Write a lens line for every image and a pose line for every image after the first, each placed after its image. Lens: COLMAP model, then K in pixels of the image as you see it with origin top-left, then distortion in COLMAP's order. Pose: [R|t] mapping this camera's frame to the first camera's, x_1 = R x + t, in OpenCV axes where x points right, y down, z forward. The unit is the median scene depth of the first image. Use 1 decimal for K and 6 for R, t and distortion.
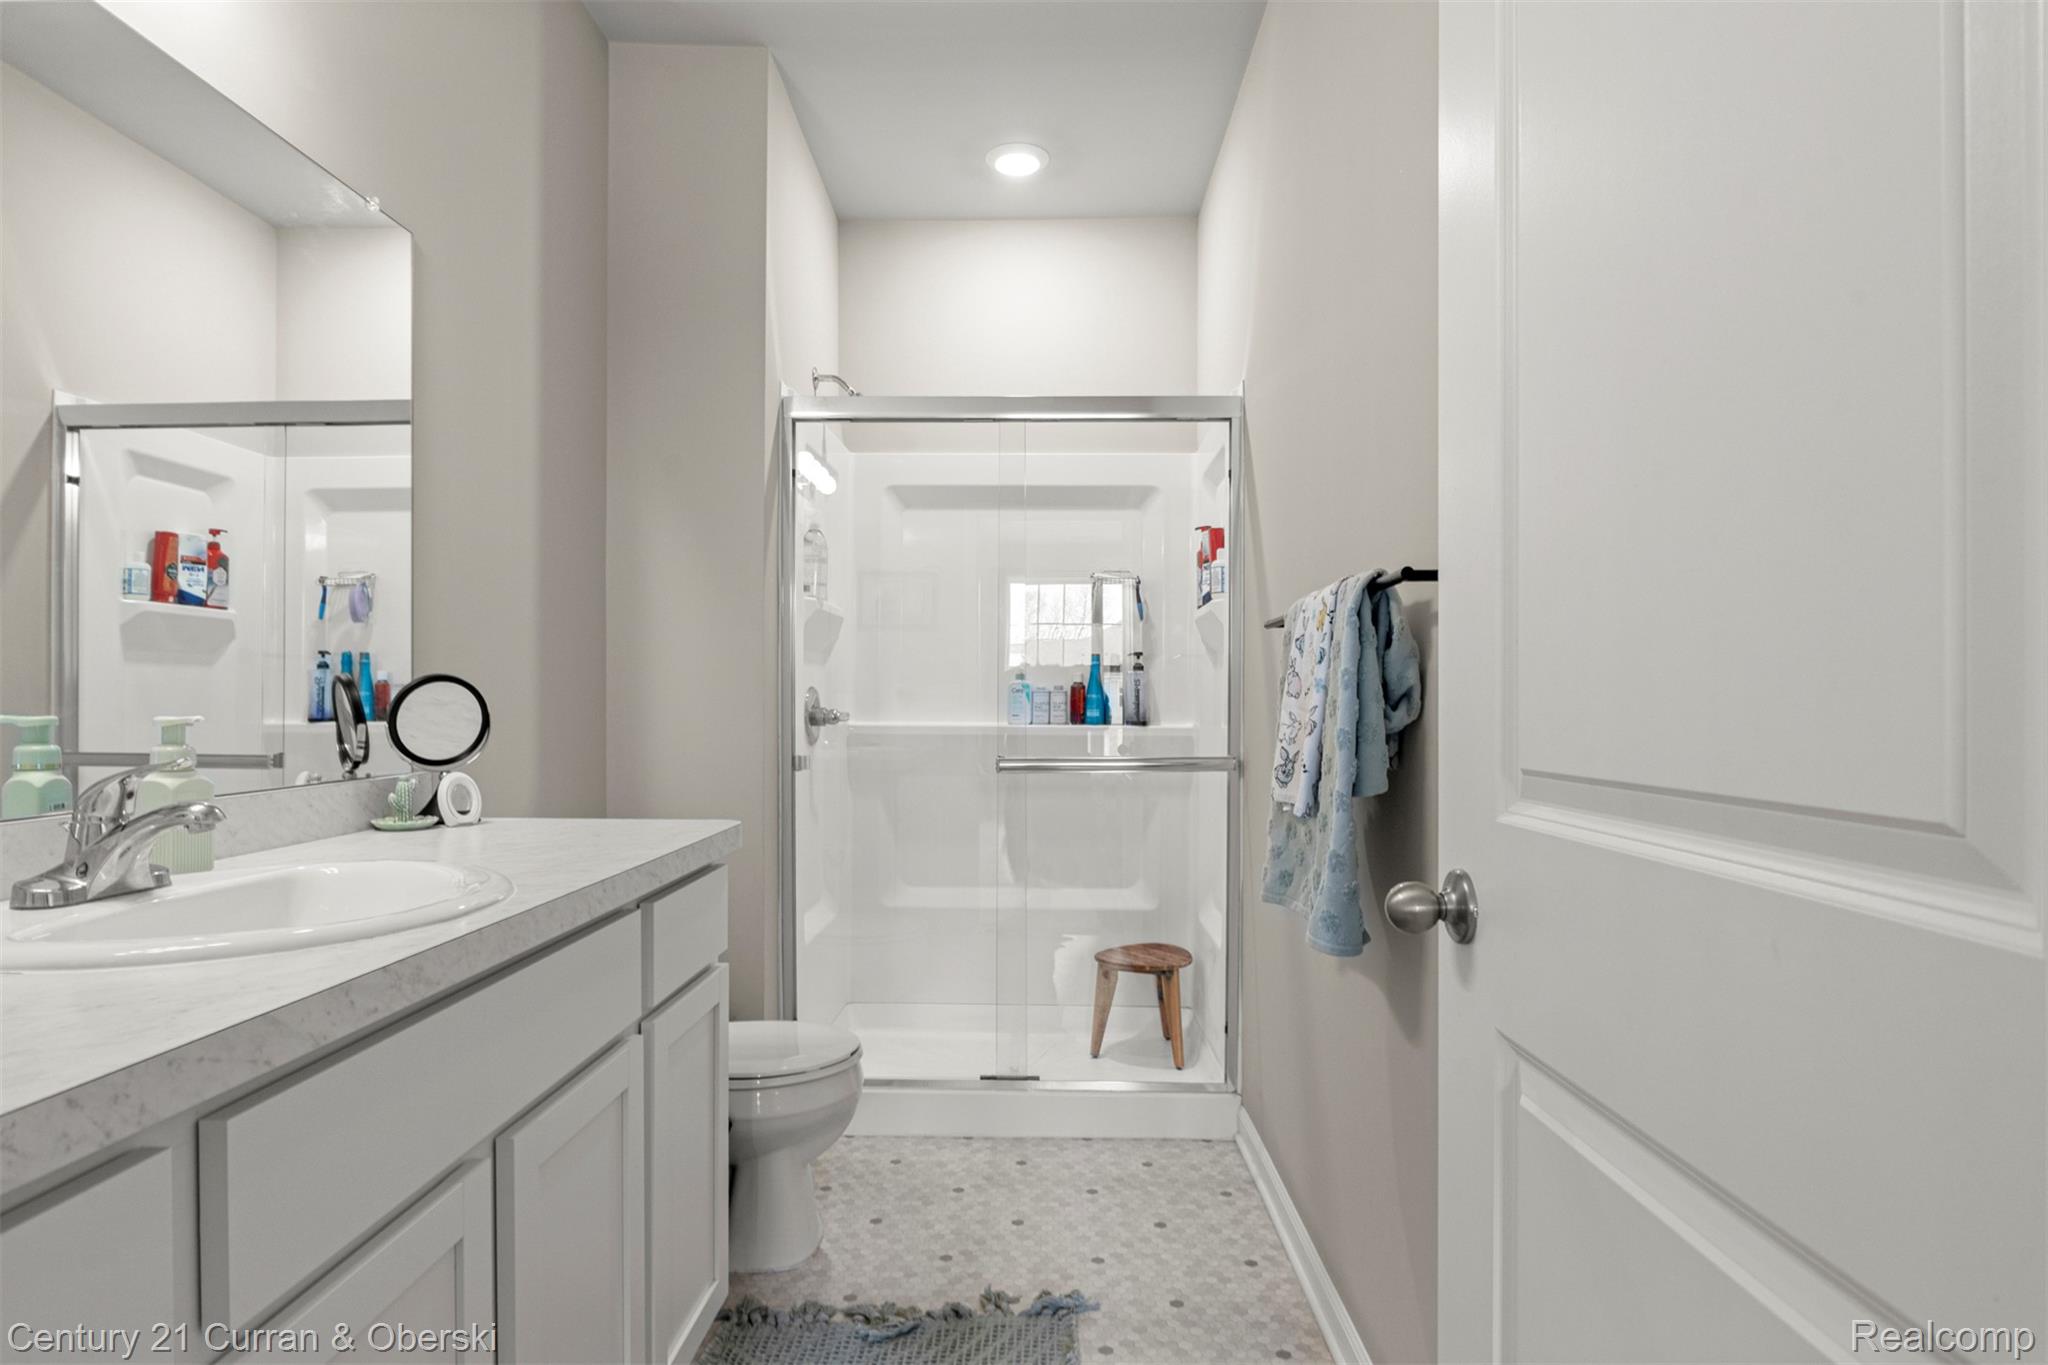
lens RADIAL K [[1082.0, 0, 1024.0], [0, 1082.0, 682.5], [0, 0, 1]] dist [-0.019782, -0.001849]
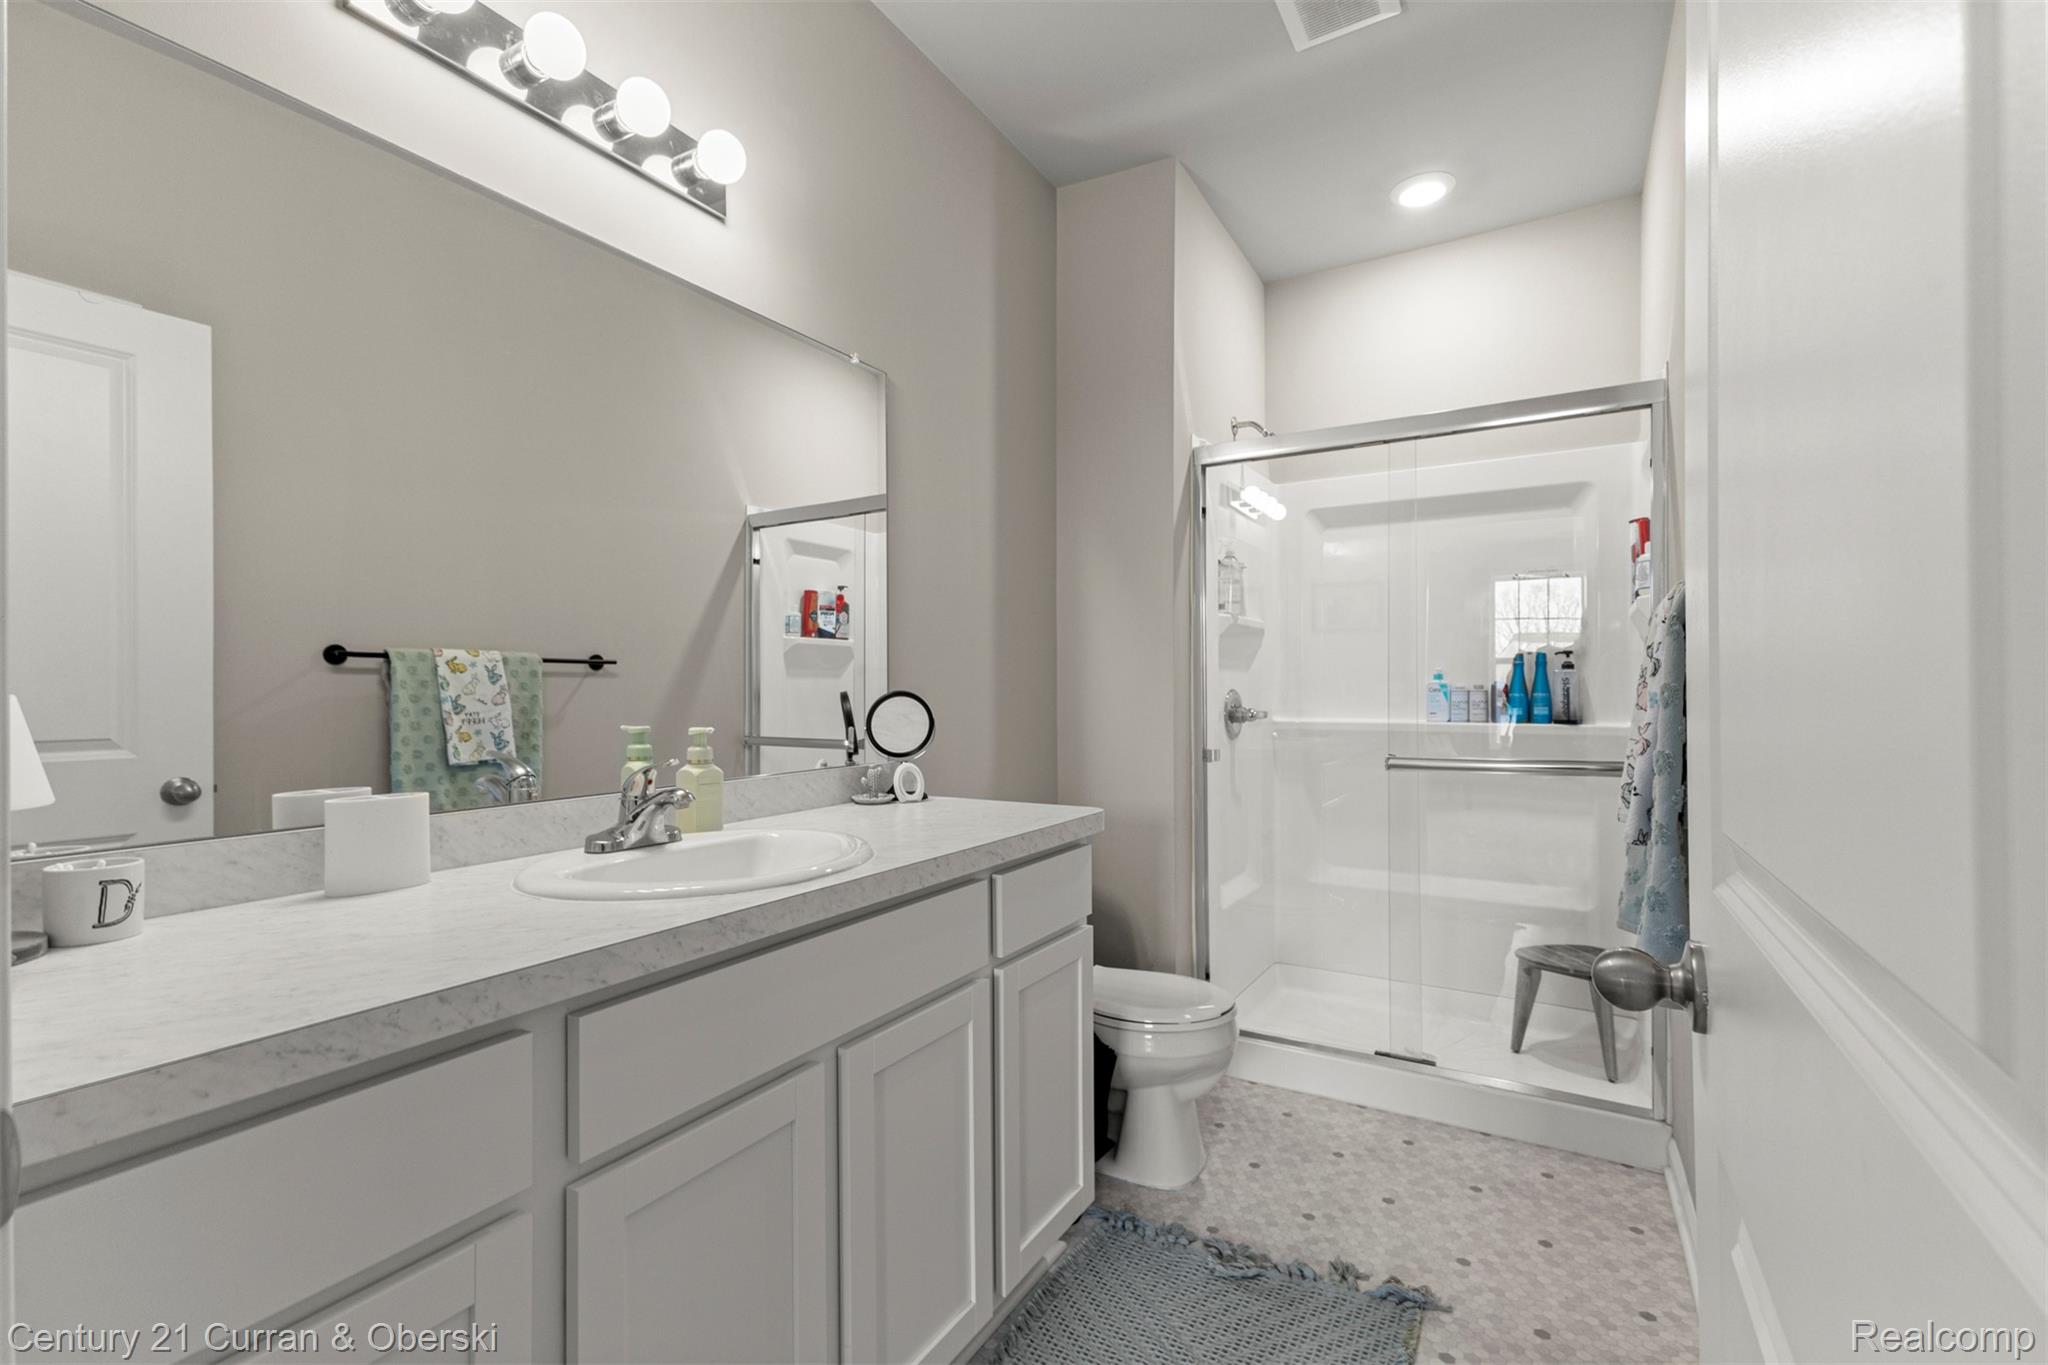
lens RADIAL K [[893.2, 0, 1026.3], [0, 893.2, 674.1], [0, 0, 1]] dist [0.004029, -0.000816]
pose [[0.871773, -0.015876, -0.489653, 0.115322], [0.015322, 0.999869, -0.005139, -0.015074], [0.489671, -0.003023, 0.871902, 0.058276]]
